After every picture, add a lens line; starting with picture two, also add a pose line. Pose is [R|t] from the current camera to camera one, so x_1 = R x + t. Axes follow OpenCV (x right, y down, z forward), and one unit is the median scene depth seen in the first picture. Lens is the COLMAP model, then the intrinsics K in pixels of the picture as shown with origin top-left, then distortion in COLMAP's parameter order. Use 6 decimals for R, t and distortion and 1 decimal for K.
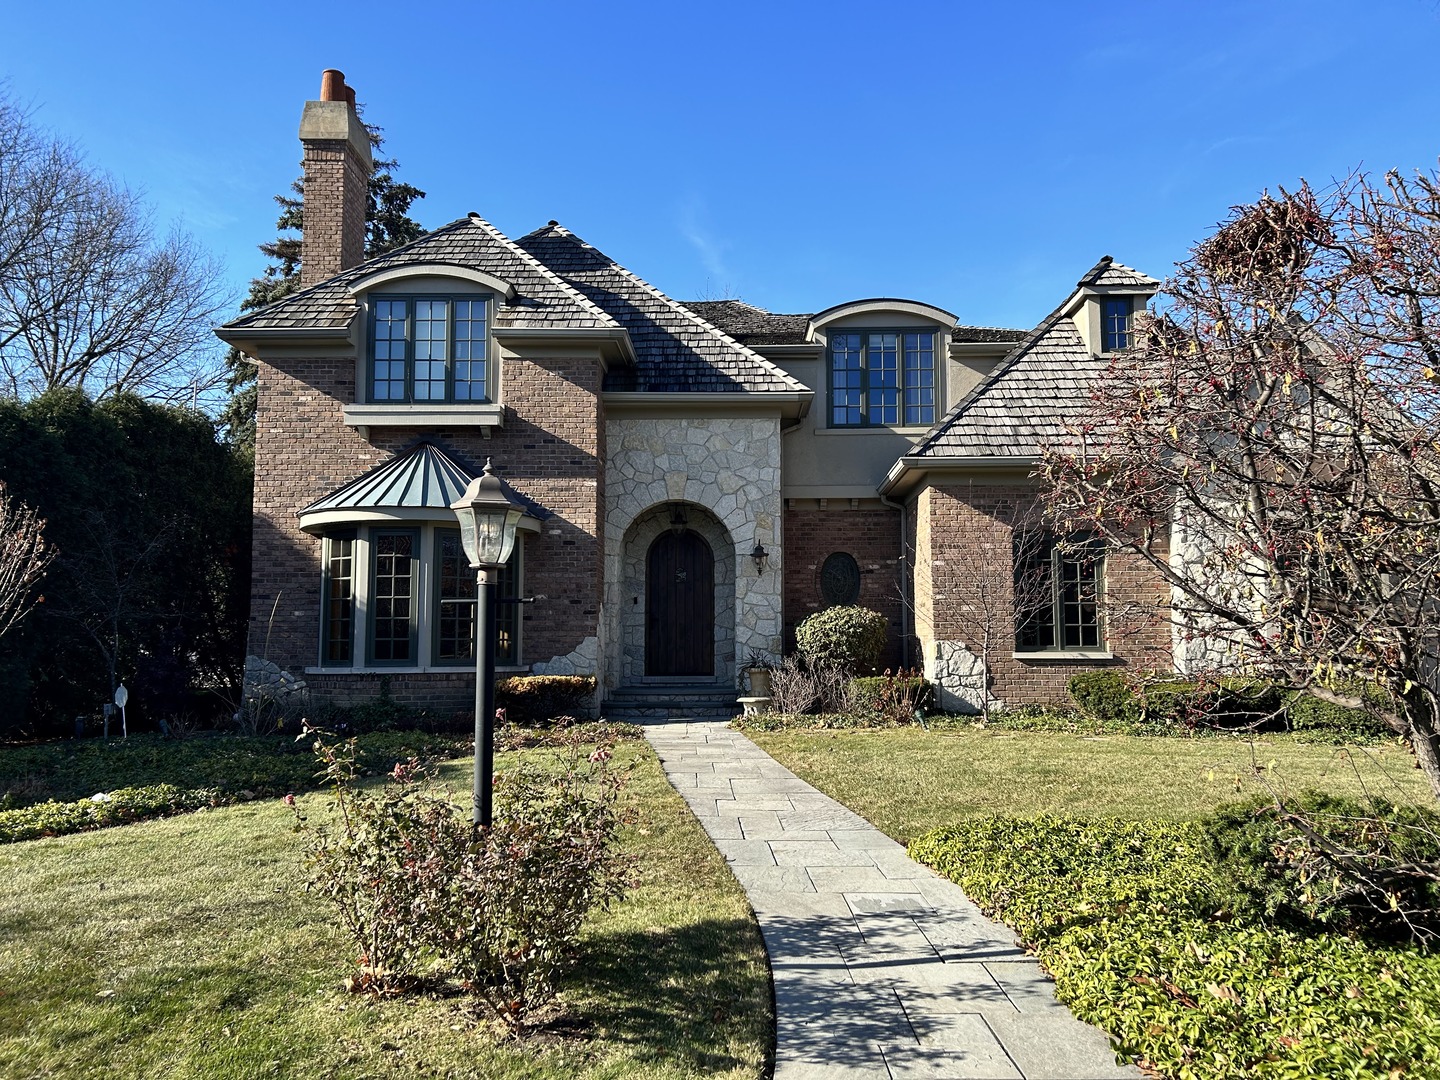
lens RADIAL K [[1070.3, 0, 720.0], [0, 1070.3, 540.0], [0, 0, 1]] dist [0.003168, -0.001901]
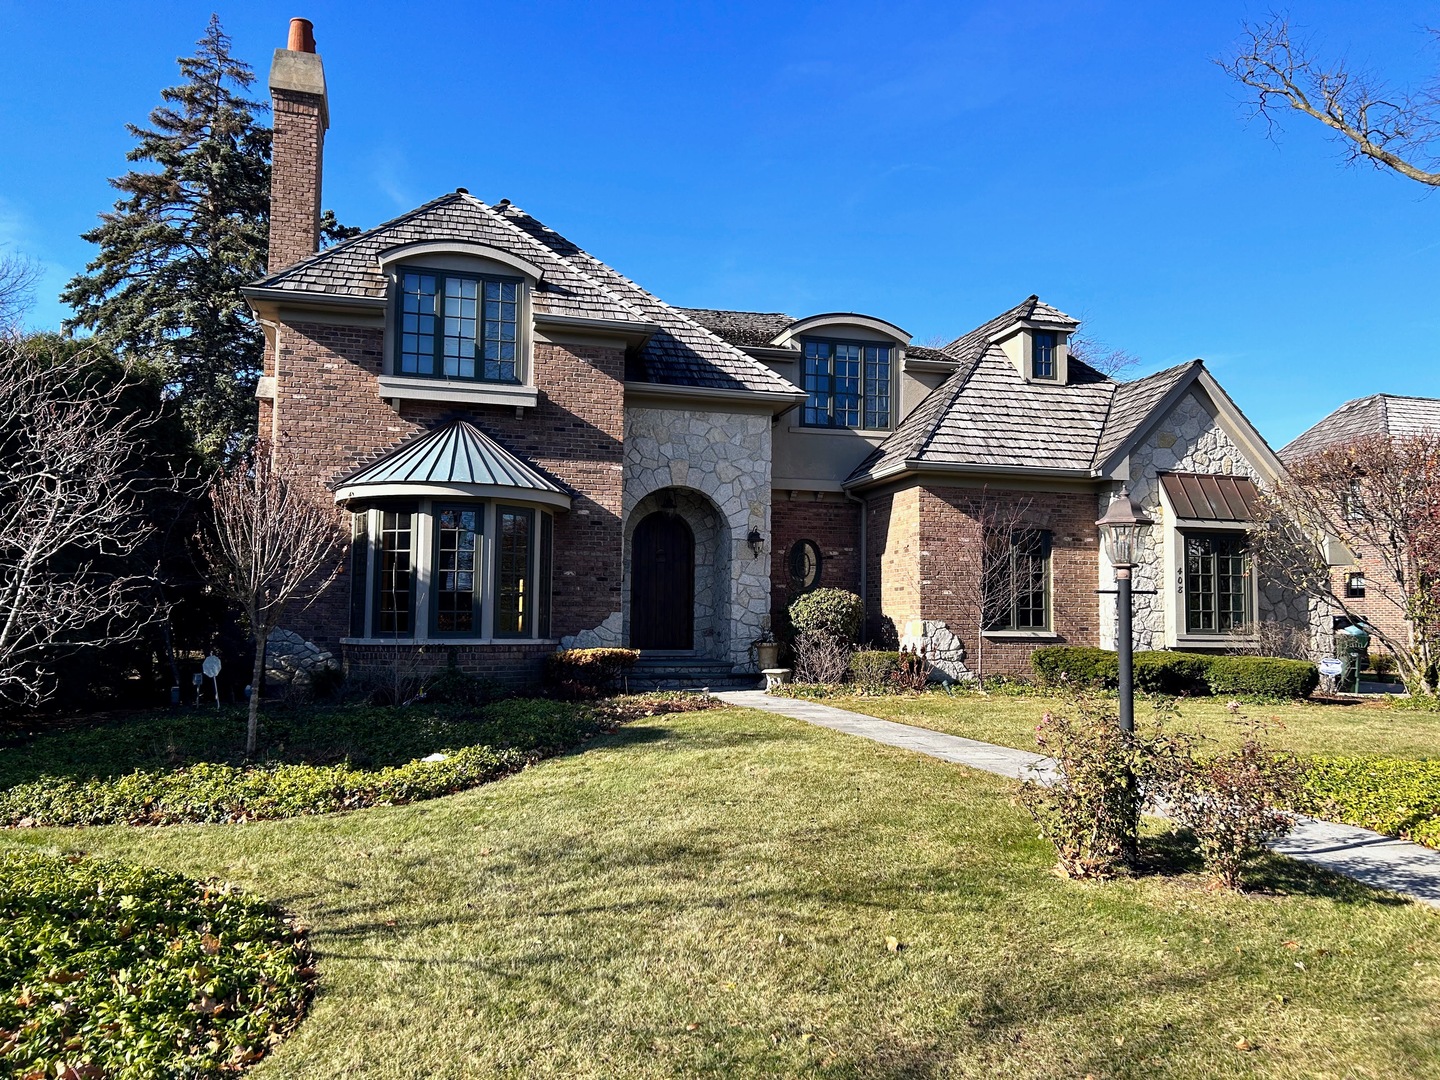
lens RADIAL K [[1070.3, 0, 720.0], [0, 1070.3, 540.0], [0, 0, 1]] dist [0.003168, -0.001901]
pose [[0.962141, 0.033990, 0.270423, -0.301700], [-0.039884, 0.999071, 0.016328, -0.002594], [-0.269617, -0.026496, 0.962603, -0.048084]]
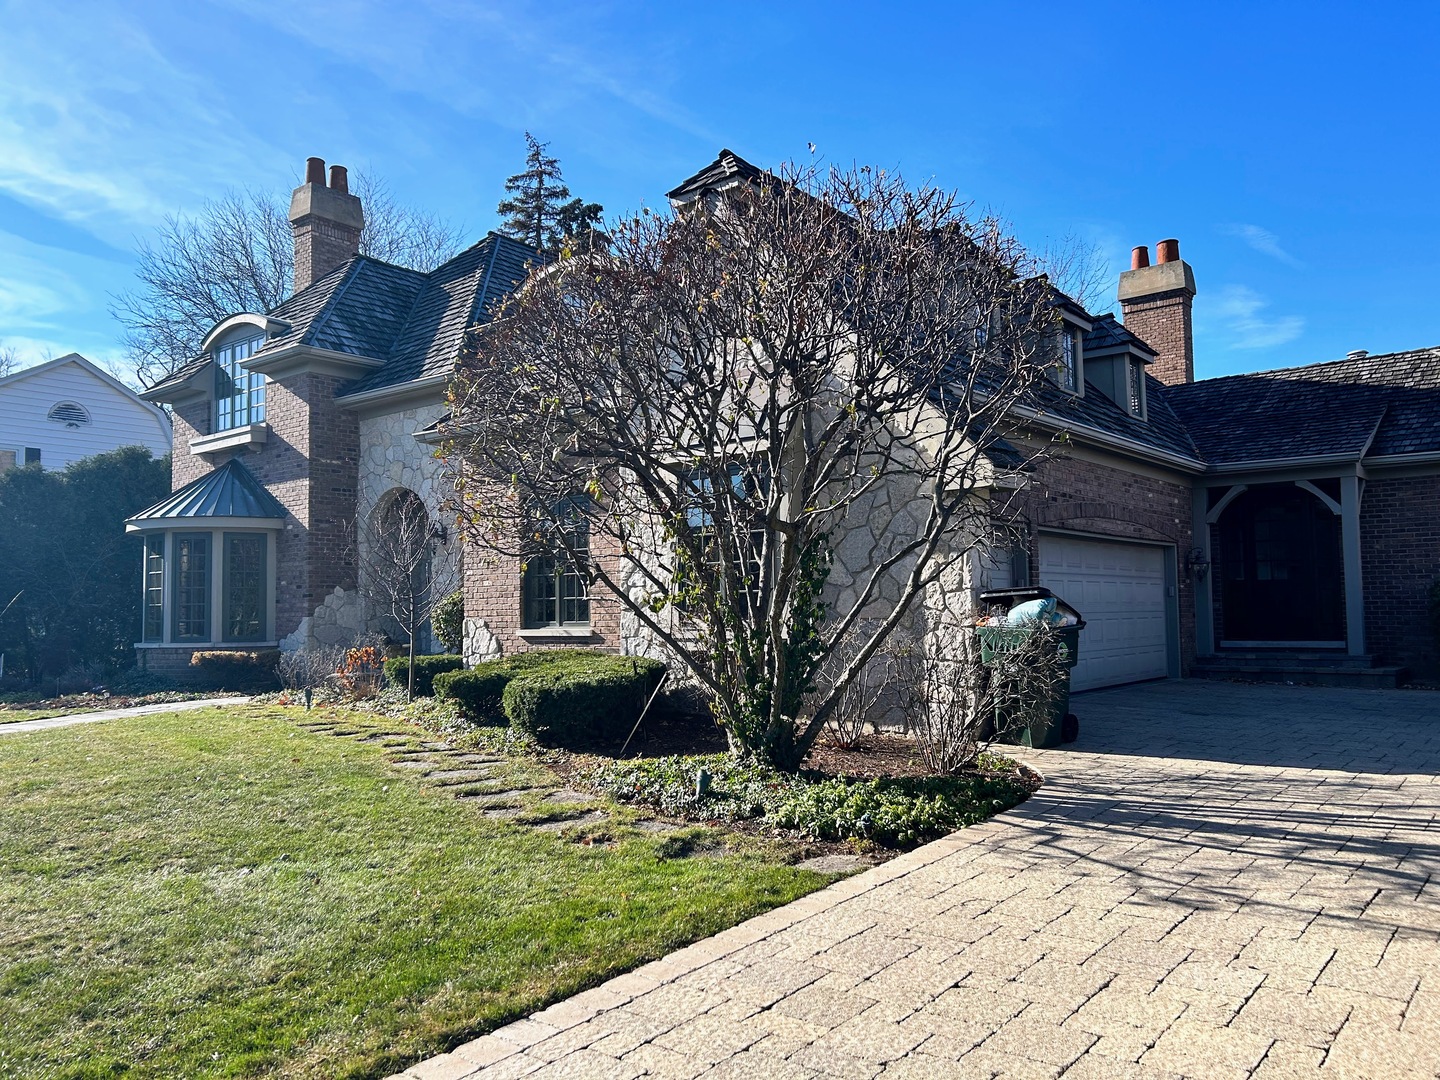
lens RADIAL K [[1070.3, 0, 720.0], [0, 1070.3, 540.0], [0, 0, 1]] dist [0.003168, -0.001901]
pose [[0.786760, -0.055385, -0.614769, 0.909525], [0.074983, 0.997166, 0.006125, 0.033662], [0.612688, -0.050916, 0.788683, 0.361304]]
